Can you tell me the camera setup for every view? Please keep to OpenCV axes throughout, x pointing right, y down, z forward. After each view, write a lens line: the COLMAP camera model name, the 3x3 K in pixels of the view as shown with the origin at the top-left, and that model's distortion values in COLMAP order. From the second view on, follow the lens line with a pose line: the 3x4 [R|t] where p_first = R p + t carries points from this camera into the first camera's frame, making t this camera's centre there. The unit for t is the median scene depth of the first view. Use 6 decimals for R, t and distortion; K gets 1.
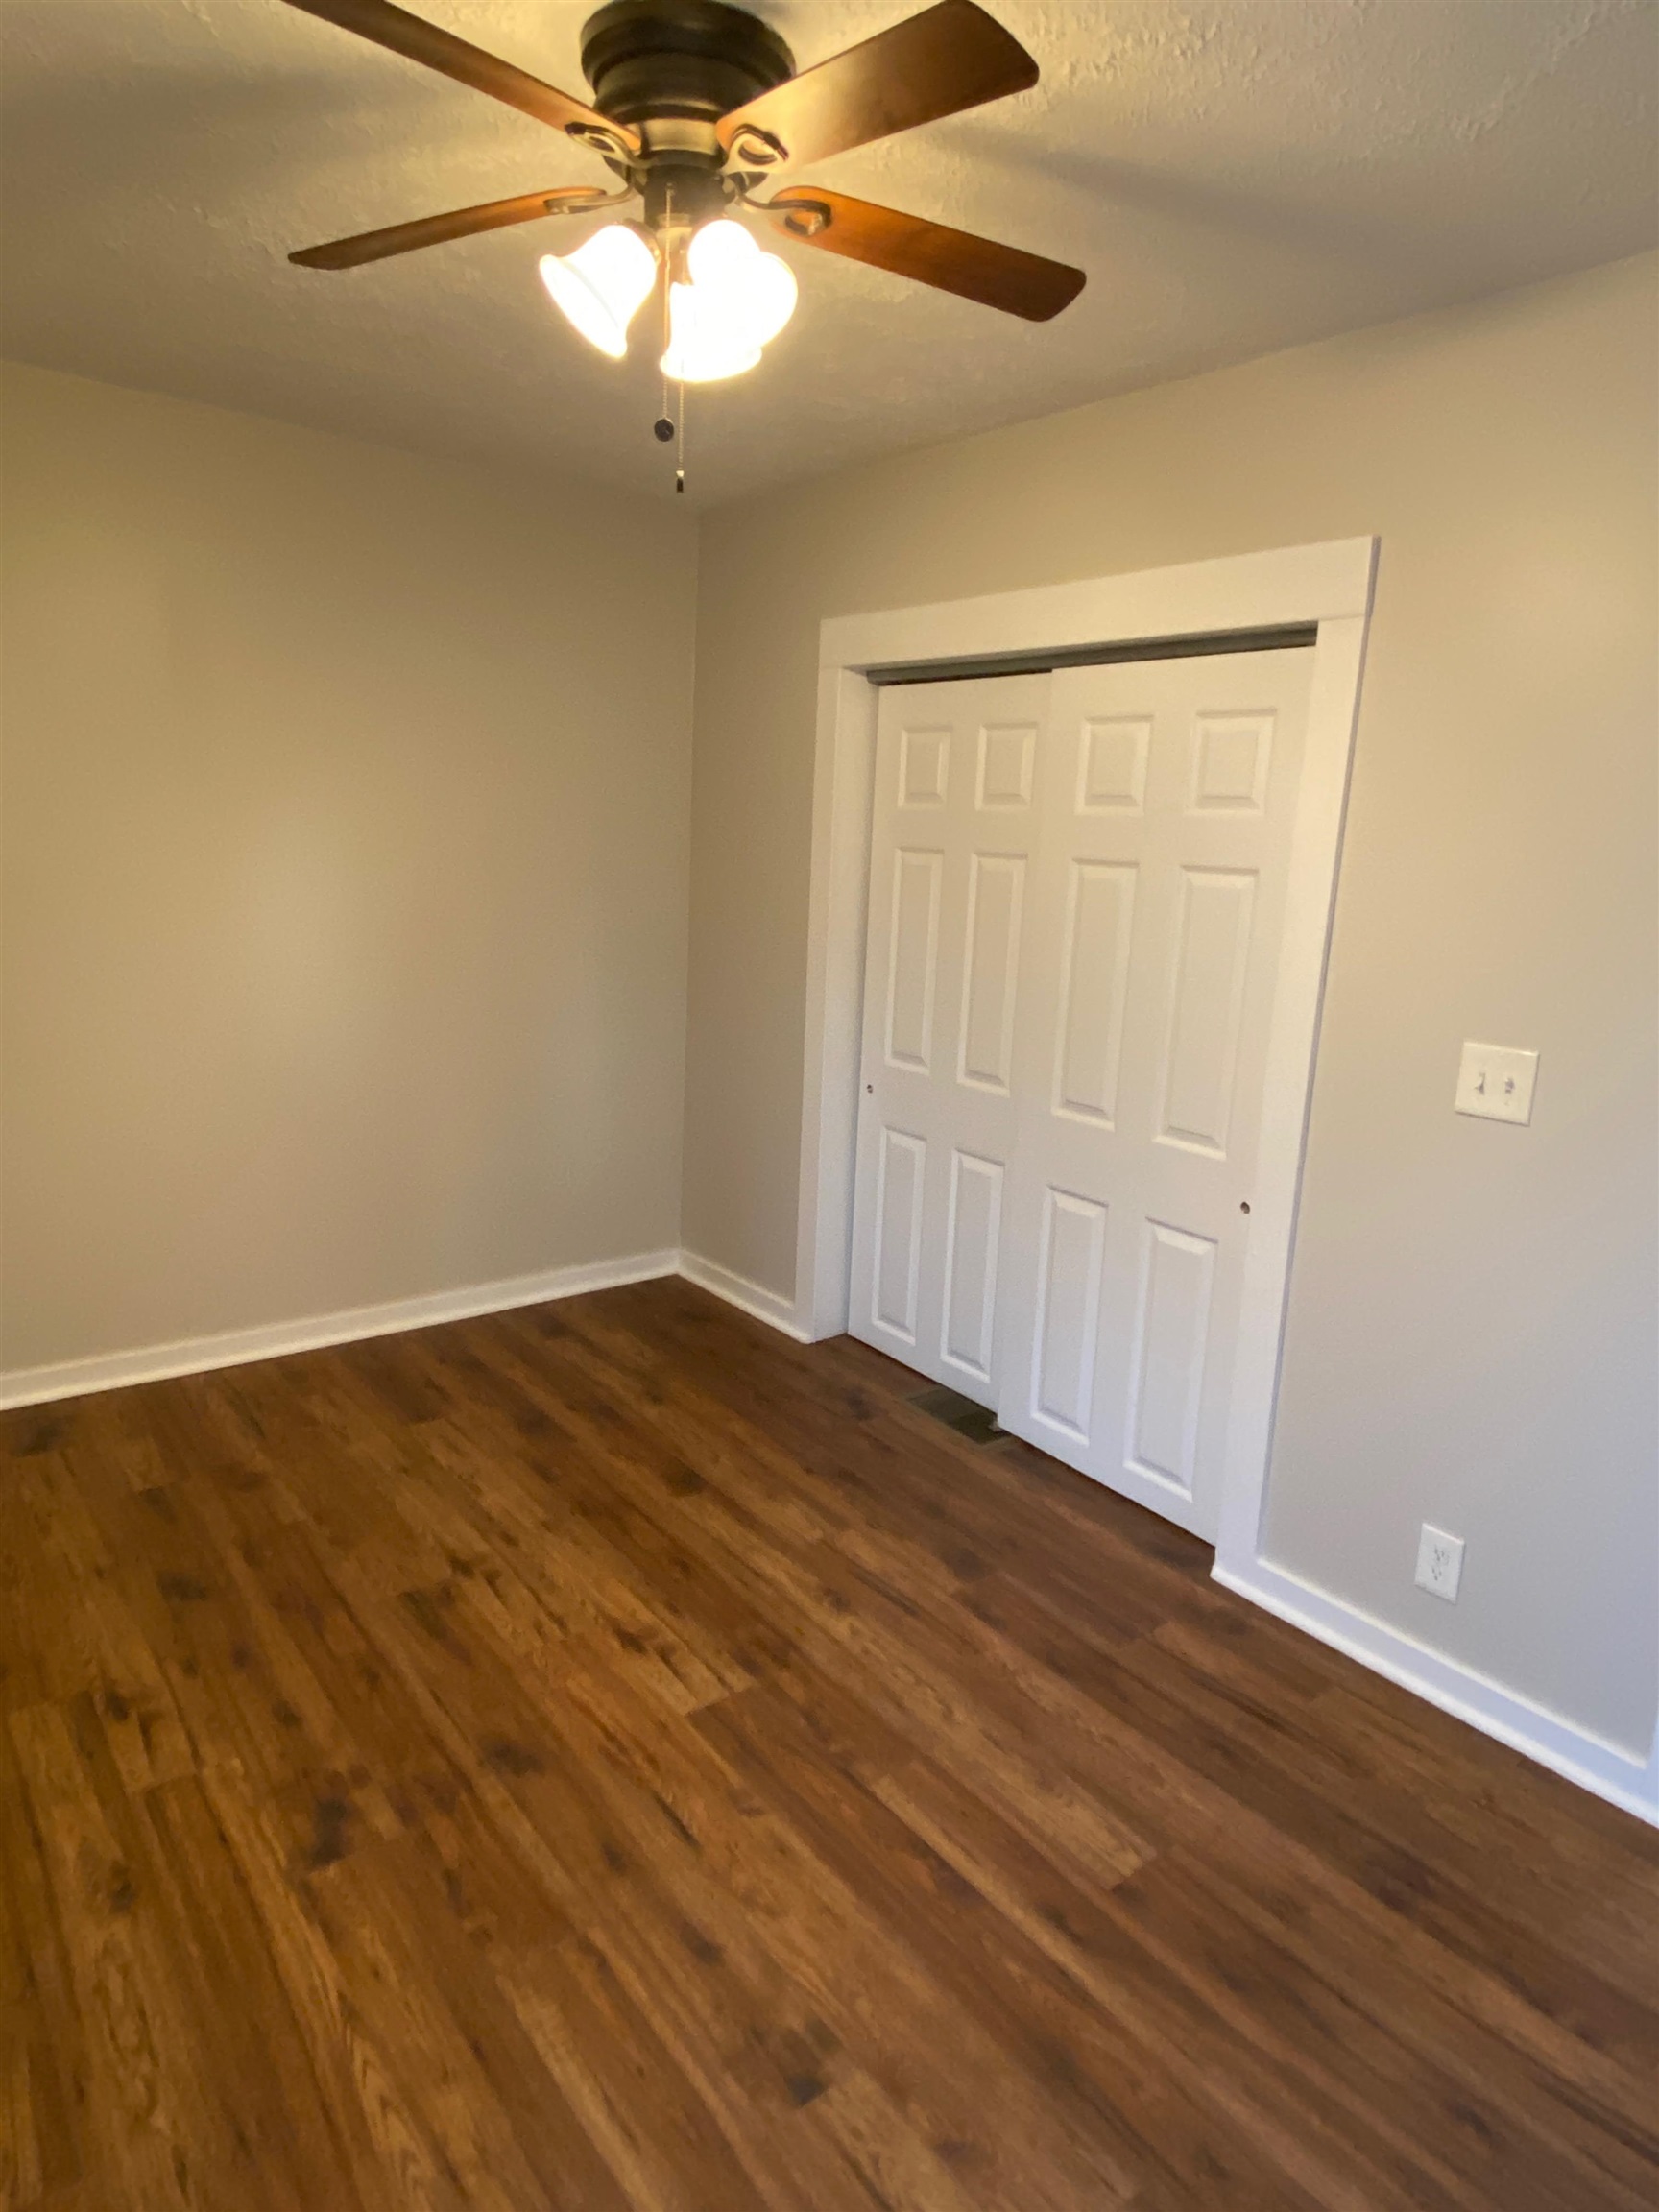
lens RADIAL K [[1344.0, 0, 829.5], [0, 1344.0, 1106.0], [0, 0, 1]] dist [-0.001003, -0.000829]
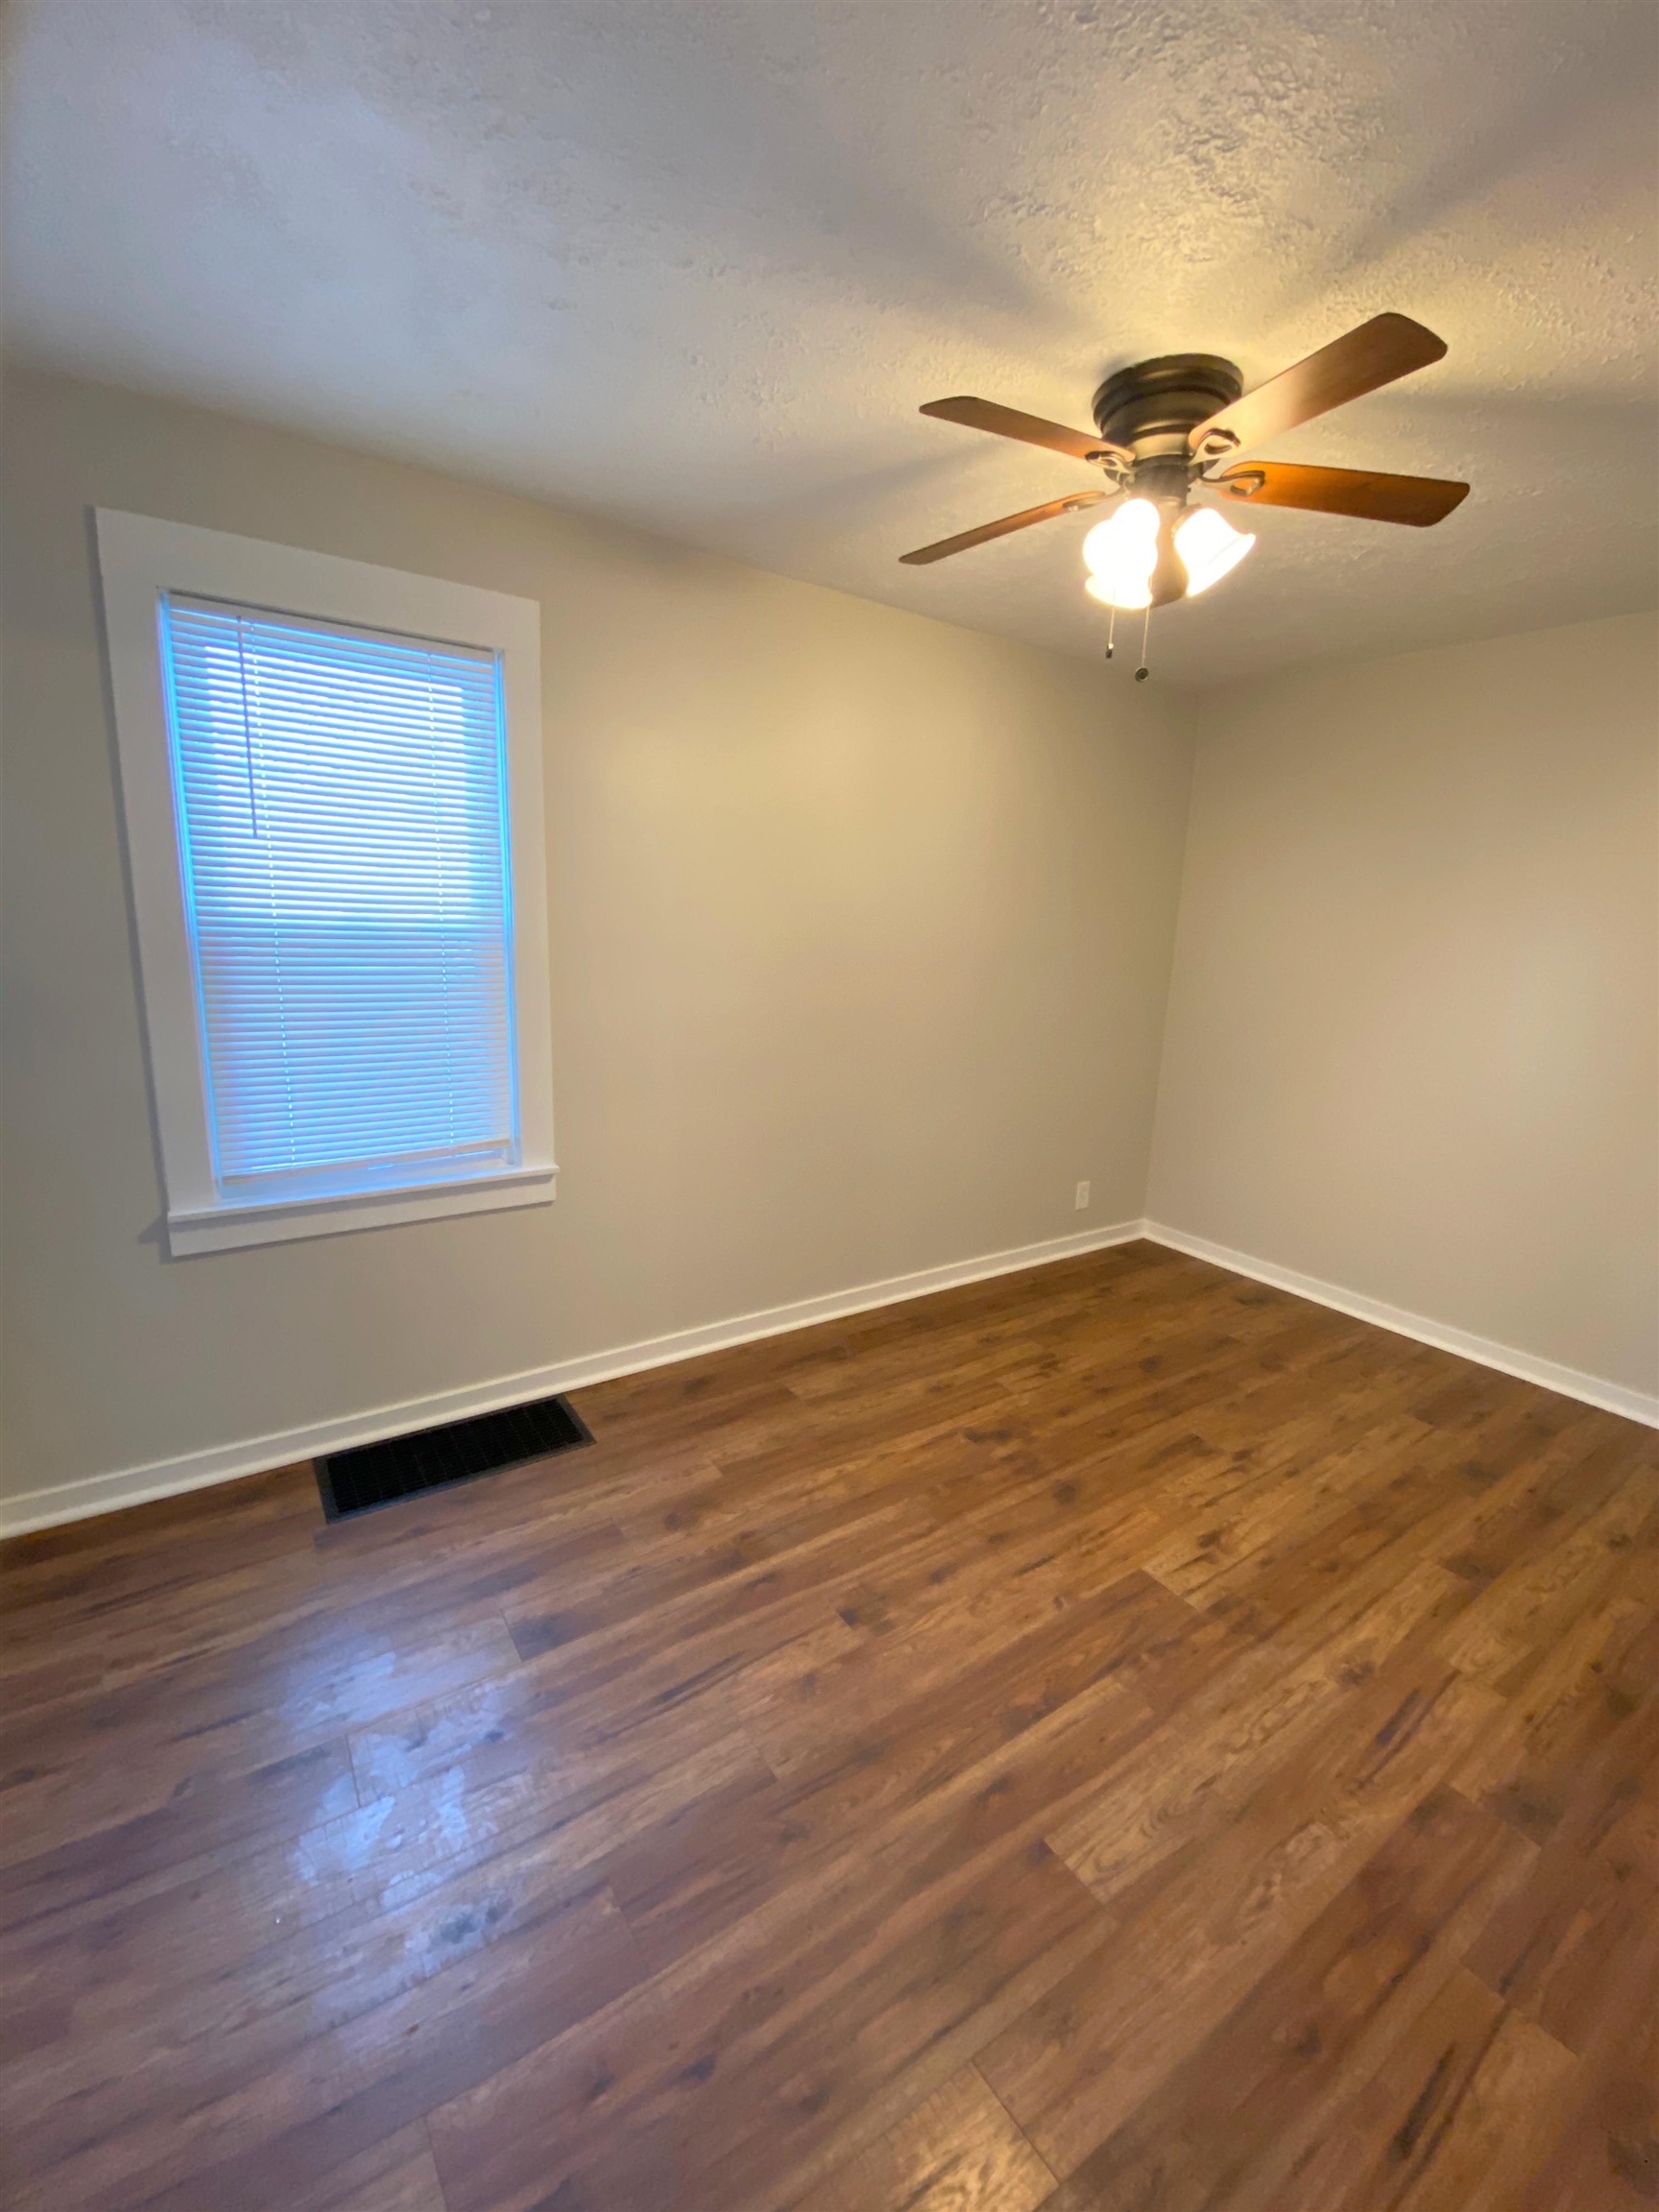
lens RADIAL K [[885.6, 0, 831.4], [0, 885.6, 1096.4], [0, 0, 1]] dist [0.100994, -0.049538]
pose [[-0.042027, 0.165879, -0.985250, 0.756073], [-0.245826, 0.954090, 0.171119, -0.095633], [0.968402, 0.249392, 0.000680, 0.567596]]
